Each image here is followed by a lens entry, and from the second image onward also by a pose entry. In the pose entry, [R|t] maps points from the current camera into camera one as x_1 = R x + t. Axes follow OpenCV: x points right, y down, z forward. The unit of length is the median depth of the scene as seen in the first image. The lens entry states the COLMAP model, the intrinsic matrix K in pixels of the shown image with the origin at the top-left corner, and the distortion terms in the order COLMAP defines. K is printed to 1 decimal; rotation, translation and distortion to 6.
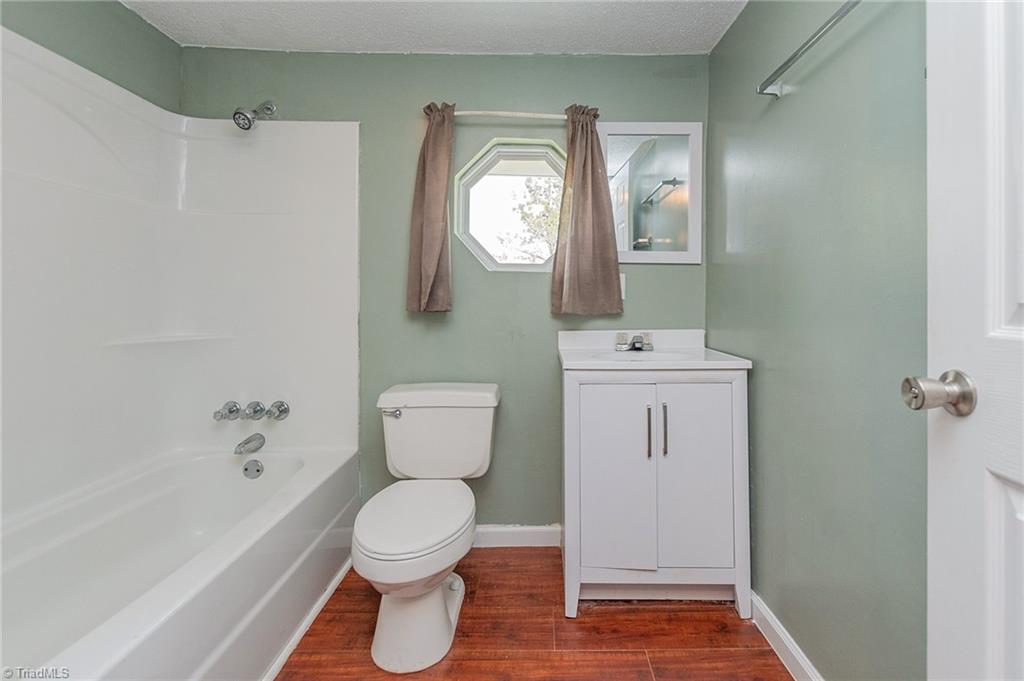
lens RADIAL K [[476.2, 0, 552.6], [0, 476.2, 293.5], [0, 0, 1]] dist [0.003389, -0.000026]
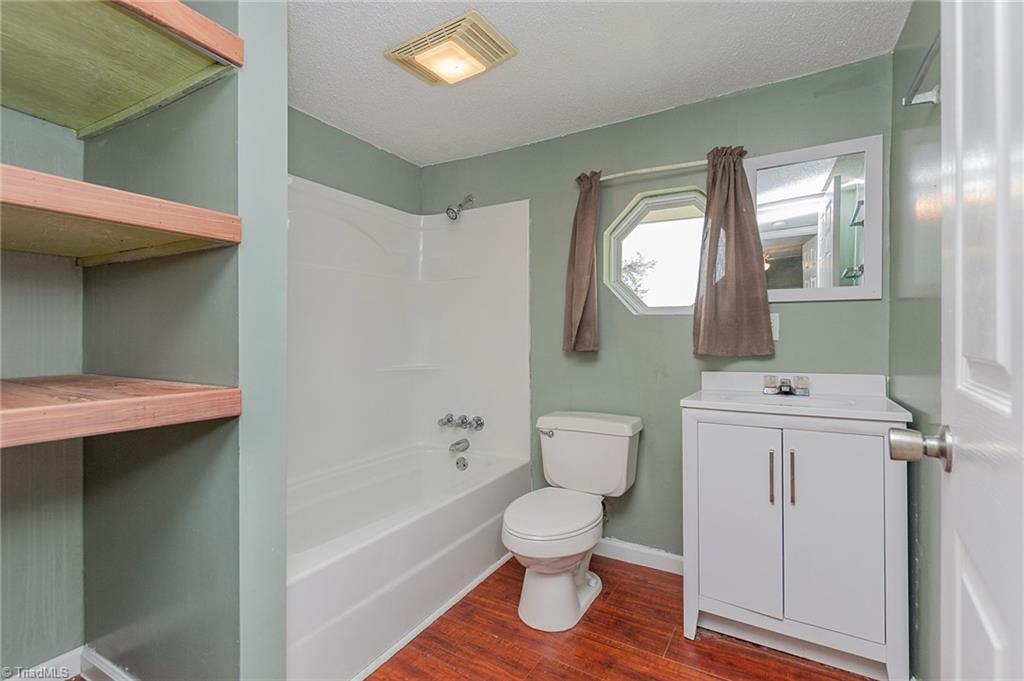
lens RADIAL K [[459.5, 0, 500.8], [0, 459.5, 331.1], [0, 0, 1]] dist [0.001787, -0.001058]
pose [[0.851778, -0.012859, -0.523745, 0.170434], [0.013042, 0.999909, -0.003339, -0.010815], [0.523740, -0.003987, 0.851869, -0.074660]]
